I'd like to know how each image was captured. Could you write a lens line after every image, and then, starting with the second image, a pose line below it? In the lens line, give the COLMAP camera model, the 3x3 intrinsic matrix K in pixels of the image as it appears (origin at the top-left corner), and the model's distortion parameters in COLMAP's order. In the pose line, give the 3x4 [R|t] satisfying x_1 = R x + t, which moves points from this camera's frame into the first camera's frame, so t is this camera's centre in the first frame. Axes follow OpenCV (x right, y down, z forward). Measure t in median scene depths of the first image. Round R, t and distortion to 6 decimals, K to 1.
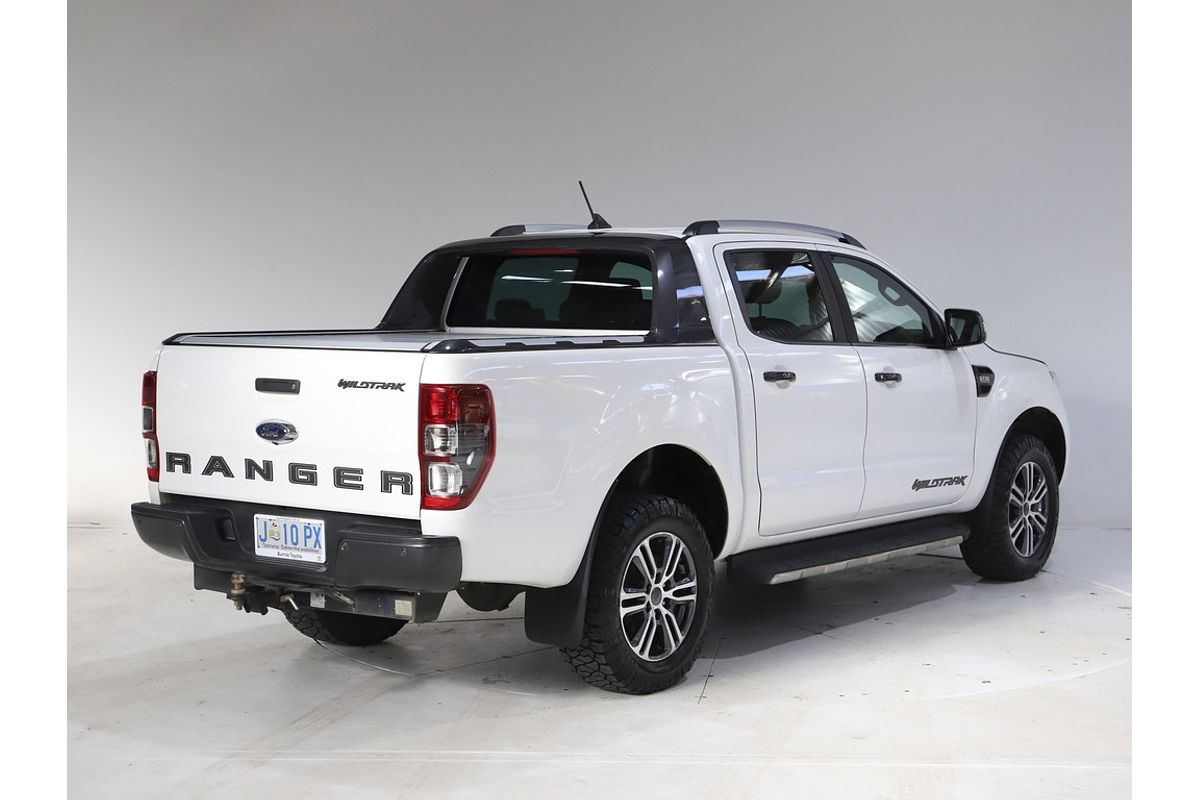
lens RADIAL K [[1737.2, 0, 600.2], [0, 1737.2, 403.6], [0, 0, 1]] dist [0.155487, 0.000000]
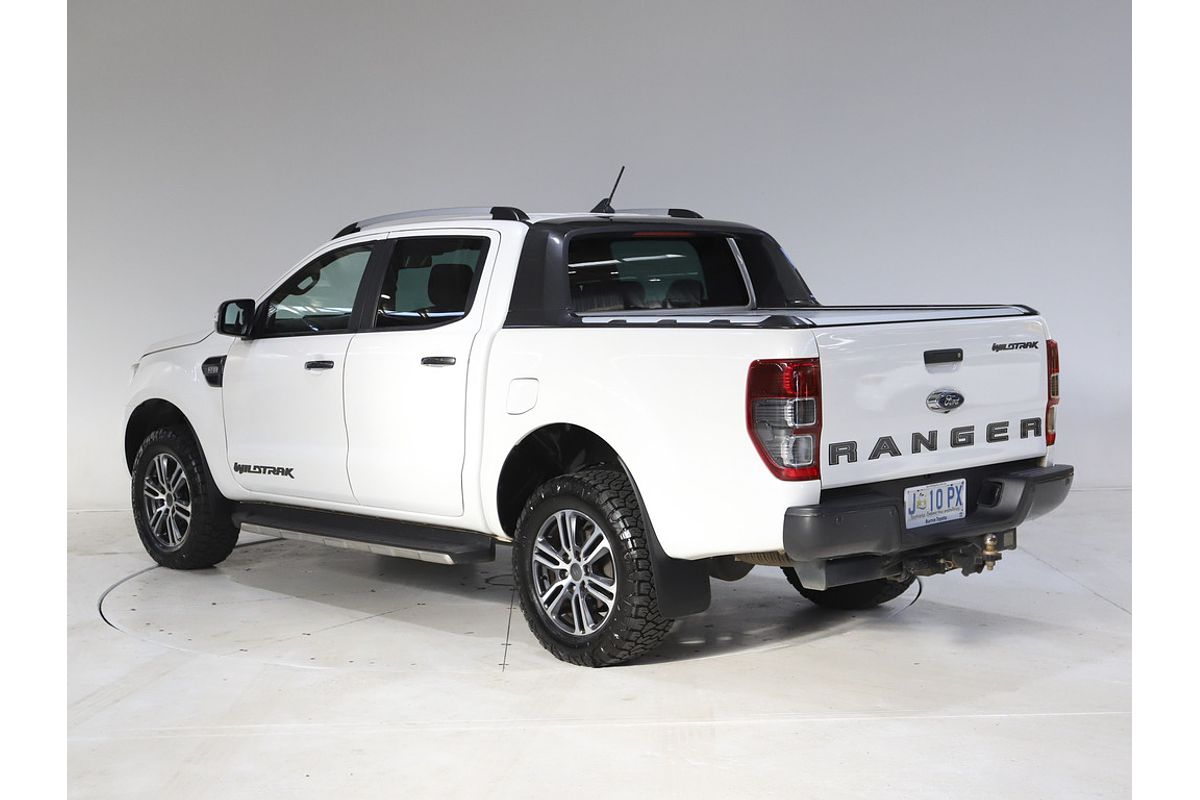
lens RADIAL K [[1623.5, 0, 603.3], [0, 1623.5, 387.0], [0, 0, 1]] dist [0.216808, 0.000000]
pose [[0.154146, -0.068494, 0.985671, -1.175027], [0.083721, 0.994912, 0.056043, -0.063553], [-0.984495, 0.073882, 0.159096, 1.043853]]
